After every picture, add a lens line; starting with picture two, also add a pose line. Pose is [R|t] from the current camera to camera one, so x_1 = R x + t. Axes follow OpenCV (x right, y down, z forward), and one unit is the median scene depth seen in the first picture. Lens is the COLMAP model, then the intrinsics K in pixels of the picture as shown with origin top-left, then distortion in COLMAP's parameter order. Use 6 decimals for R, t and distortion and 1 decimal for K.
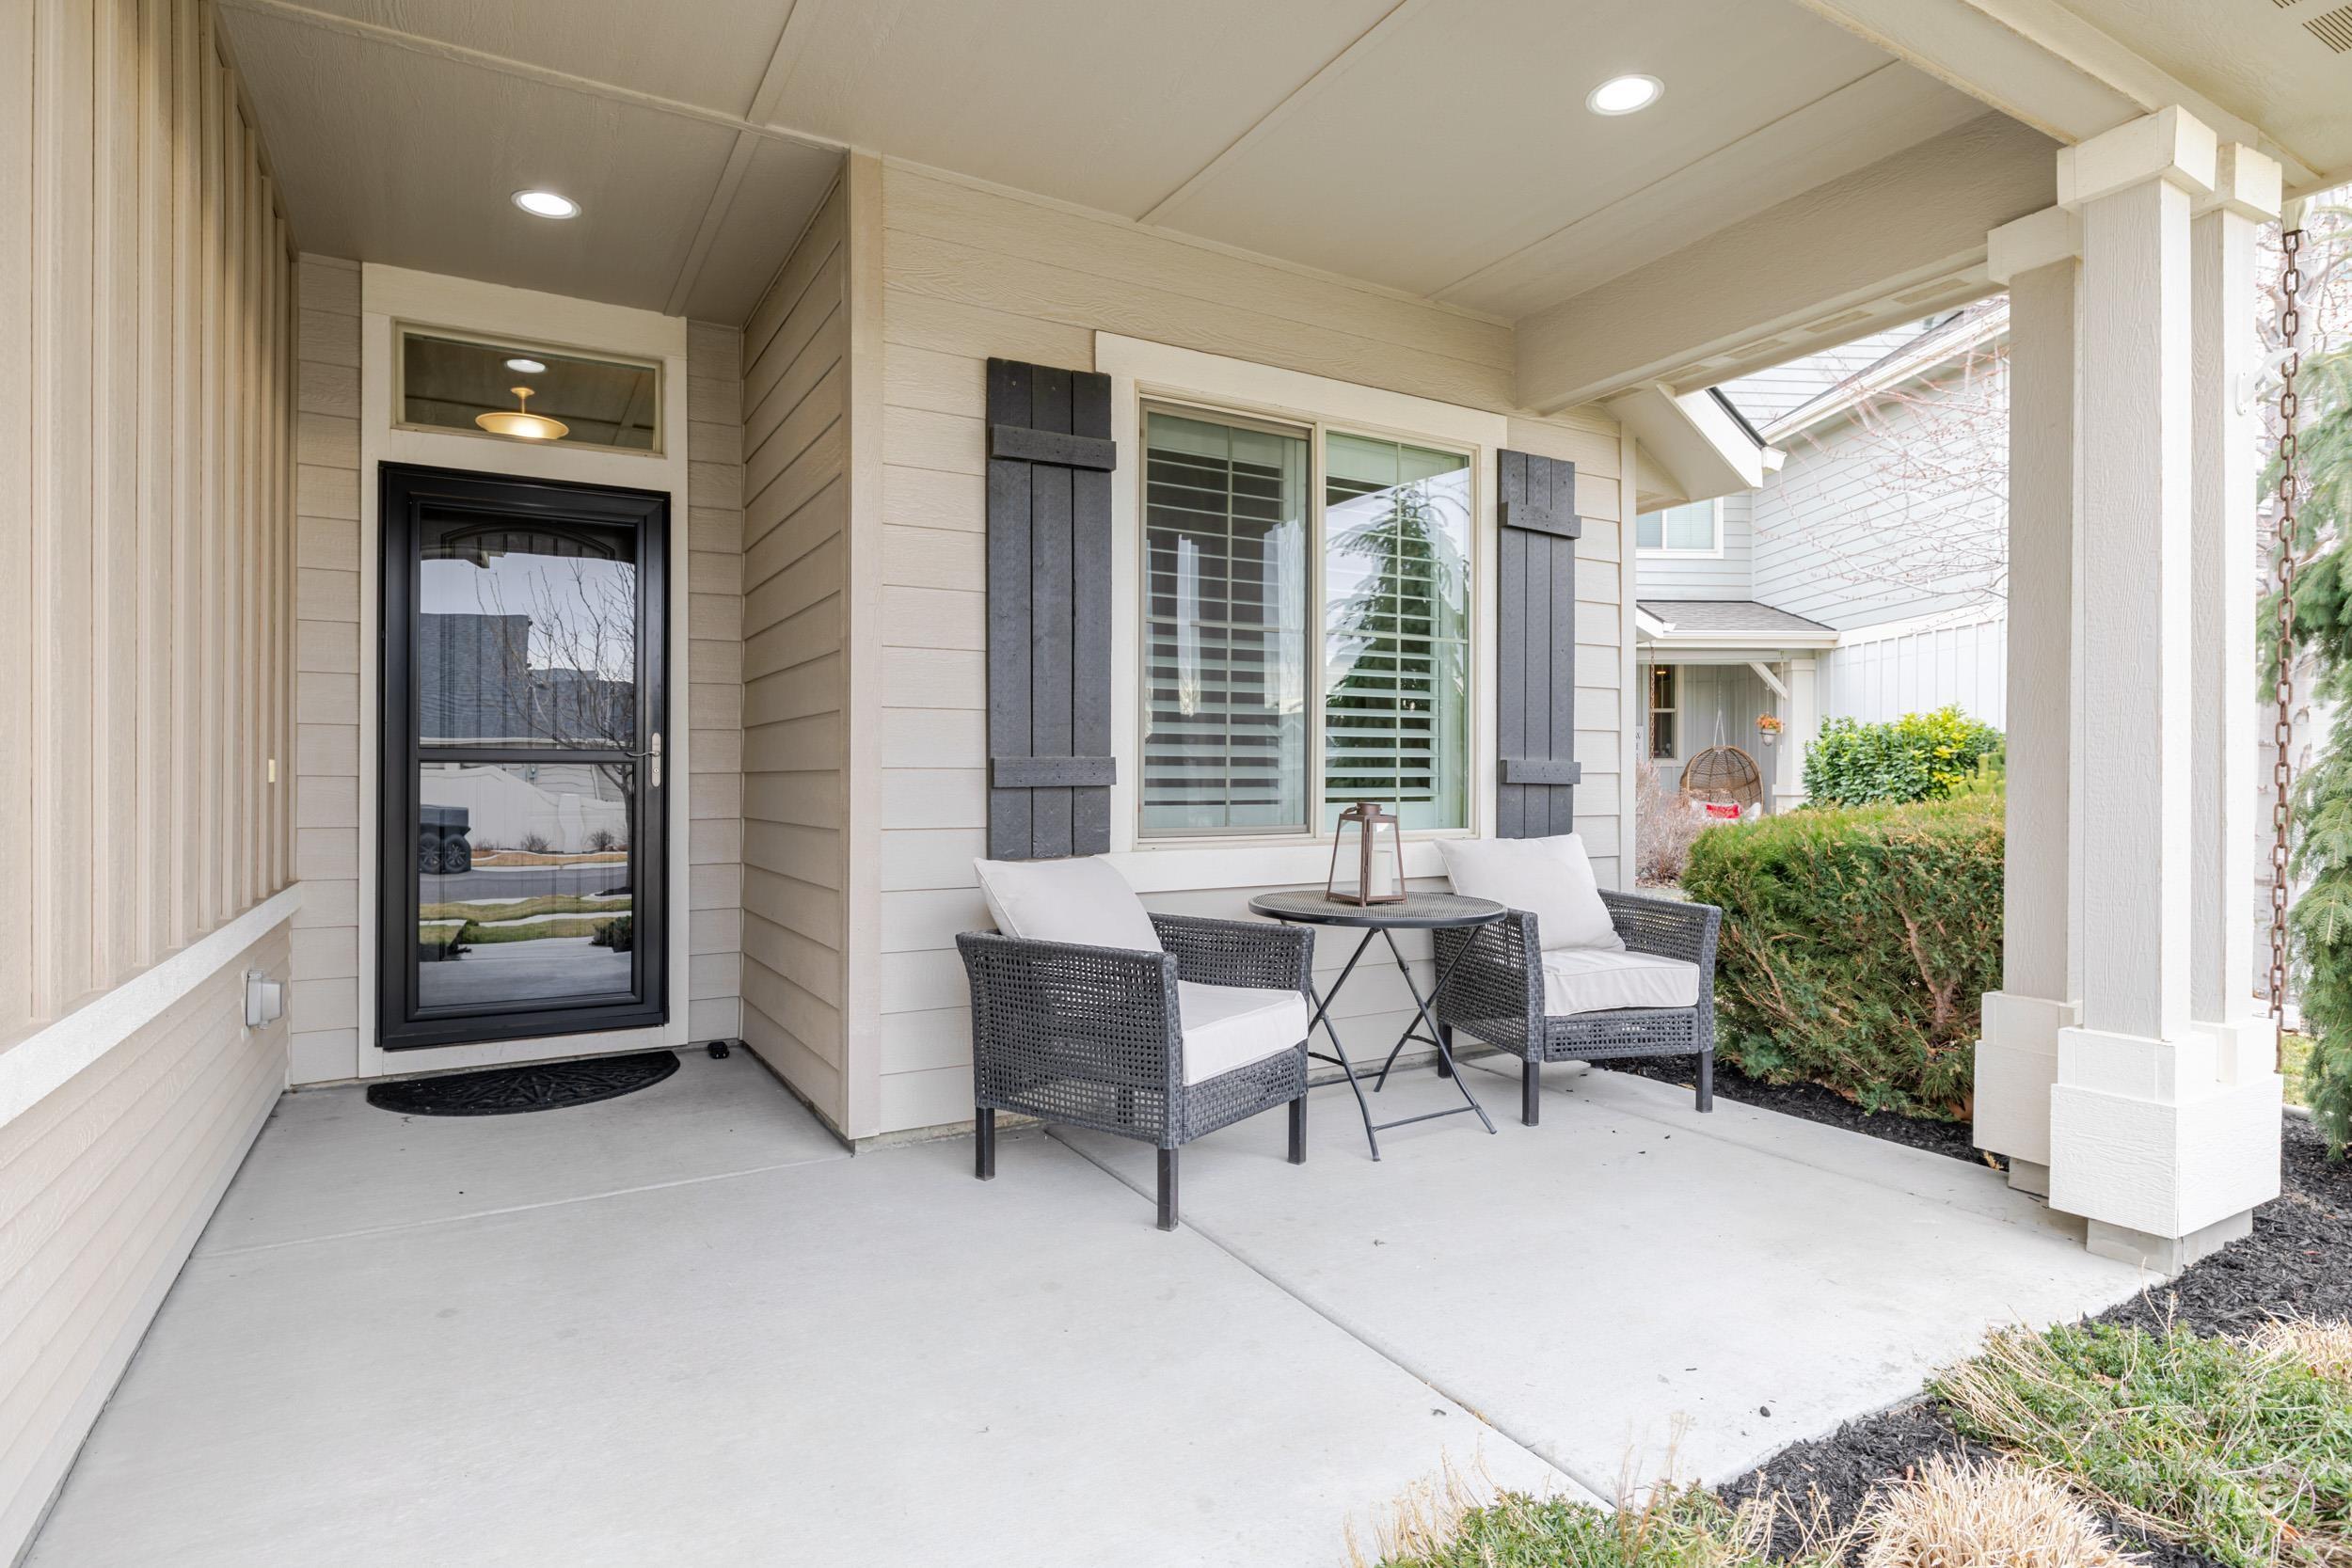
lens RADIAL K [[1227.9, 0, 1188.1], [0, 1227.9, 758.4], [0, 0, 1]] dist [-0.016043, 0.001675]
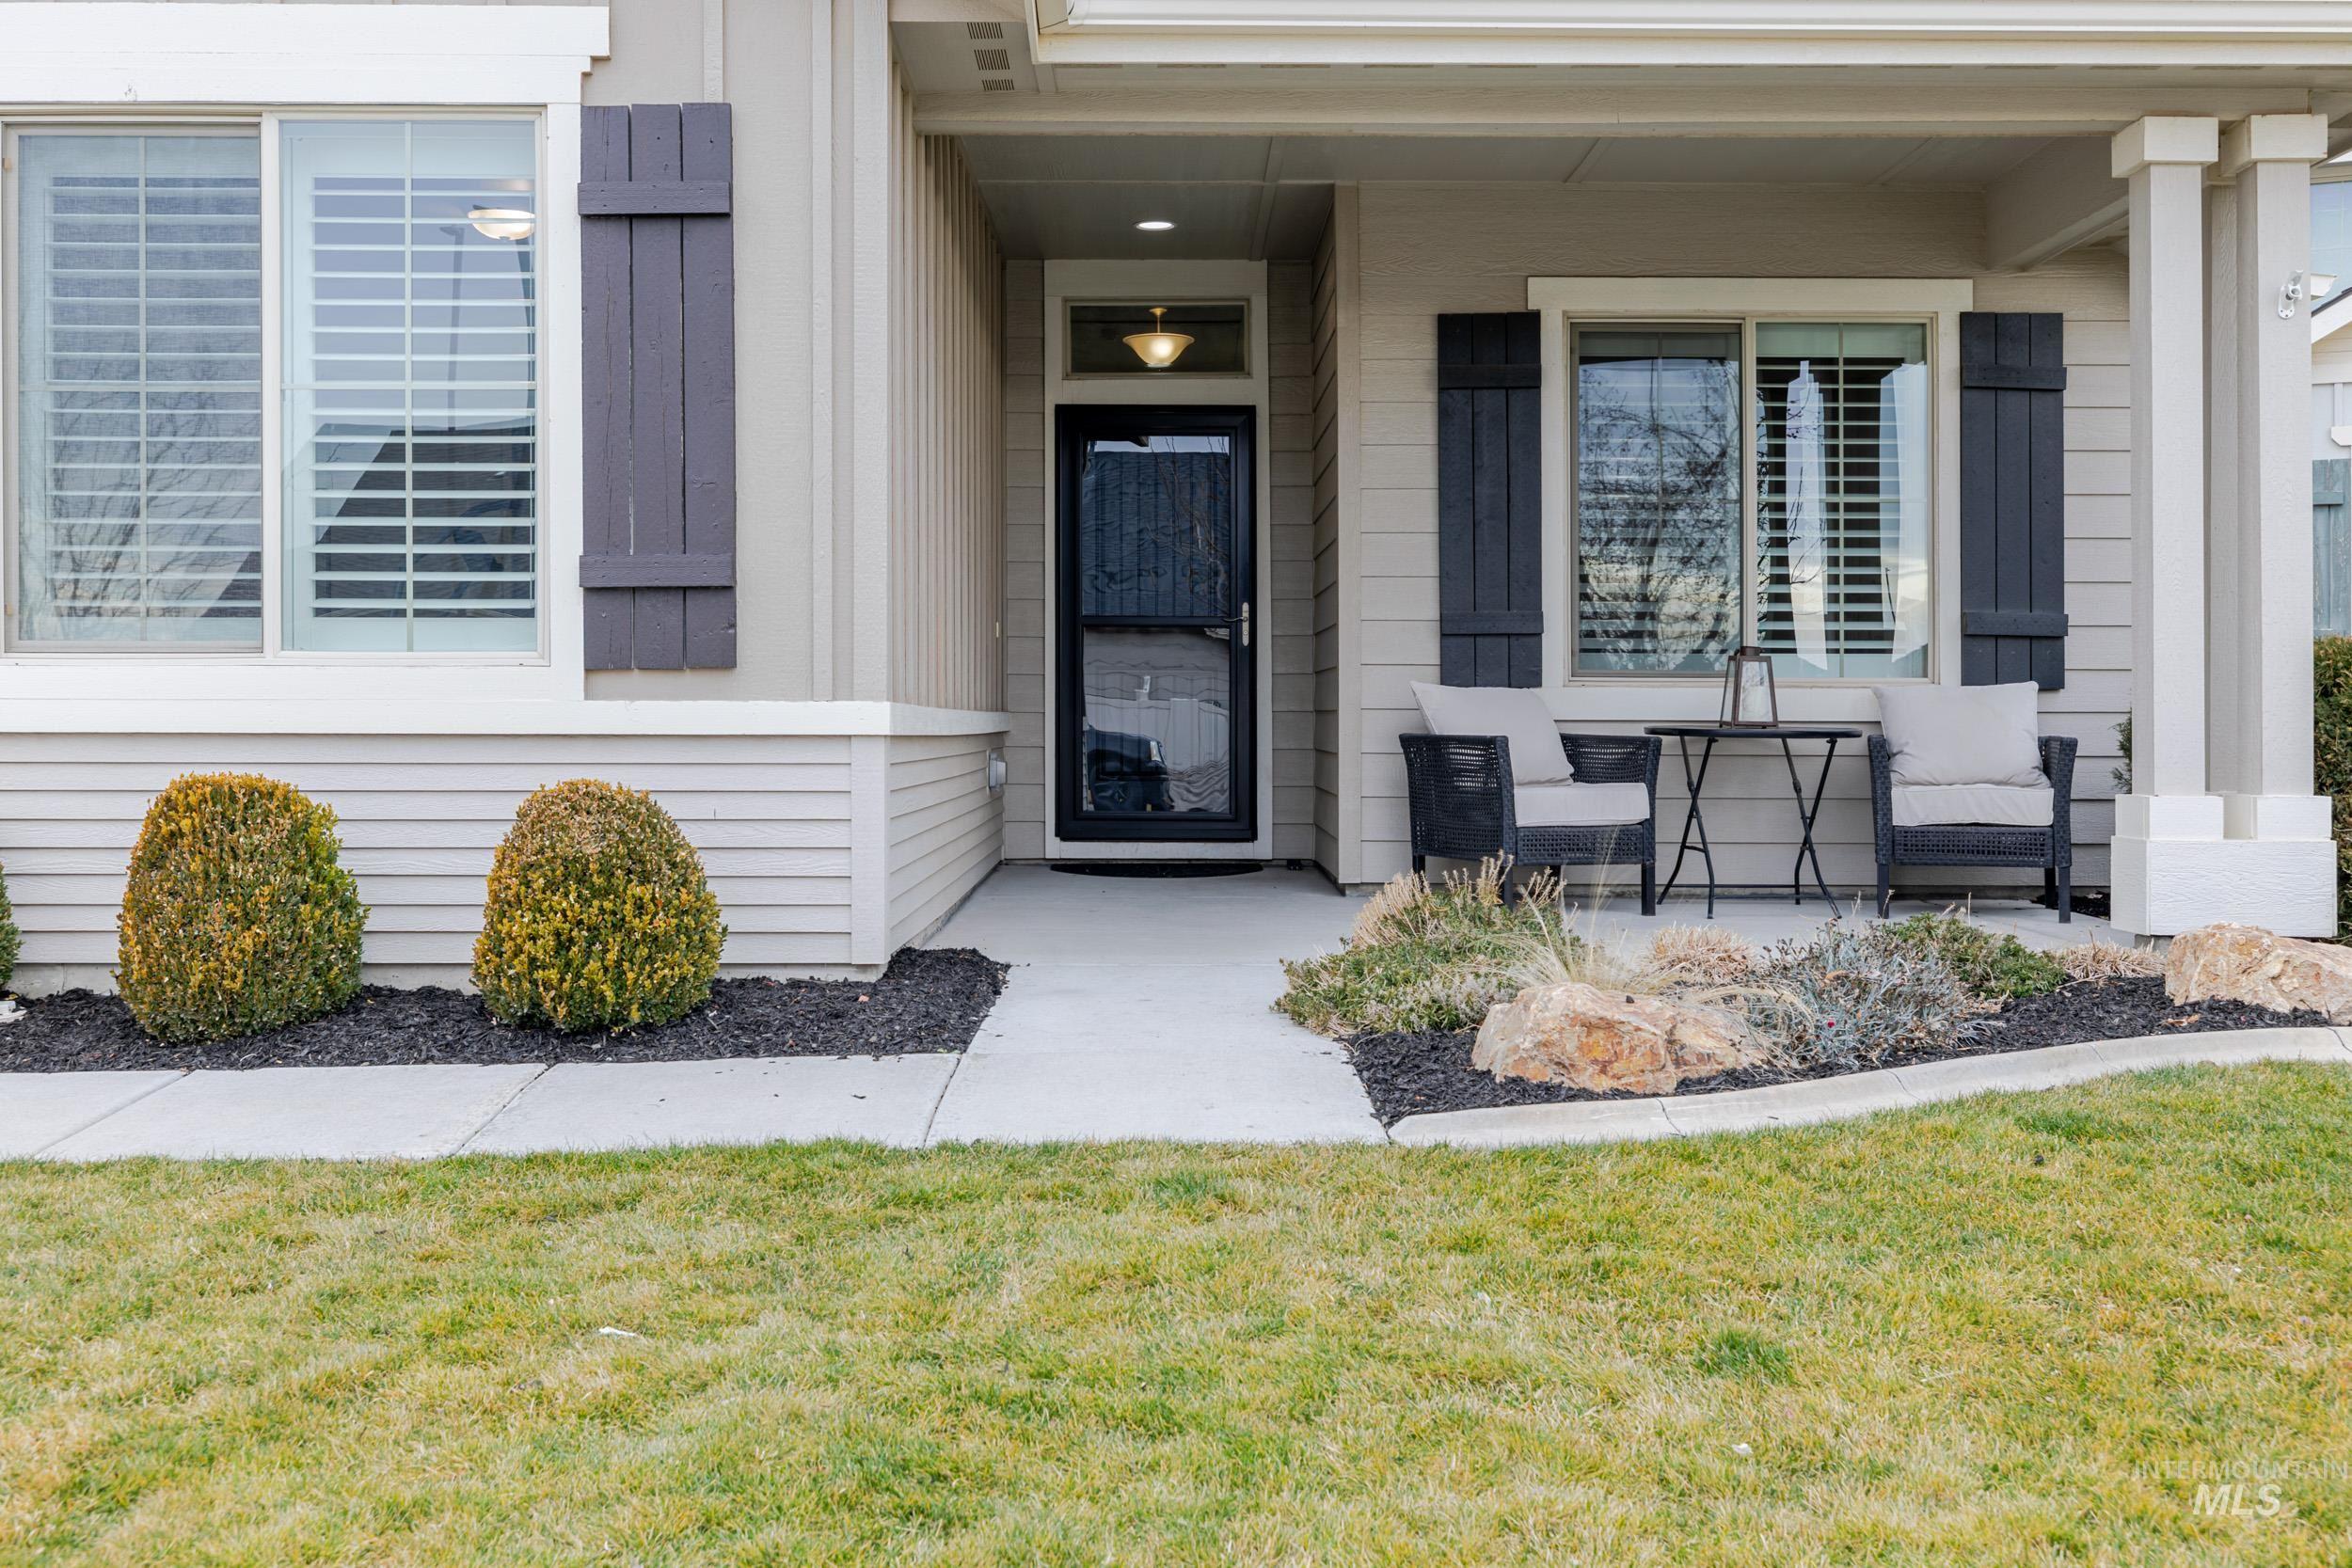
lens RADIAL K [[2379.3, 0, 1180.5], [0, 2379.3, 781.1], [0, 0, 1]] dist [0.024704, 0.000000]
pose [[0.864086, 0.018608, -0.503000, 0.854571], [0.002760, 0.999126, 0.041704, 0.070169], [0.503337, -0.037425, 0.863279, -1.322974]]
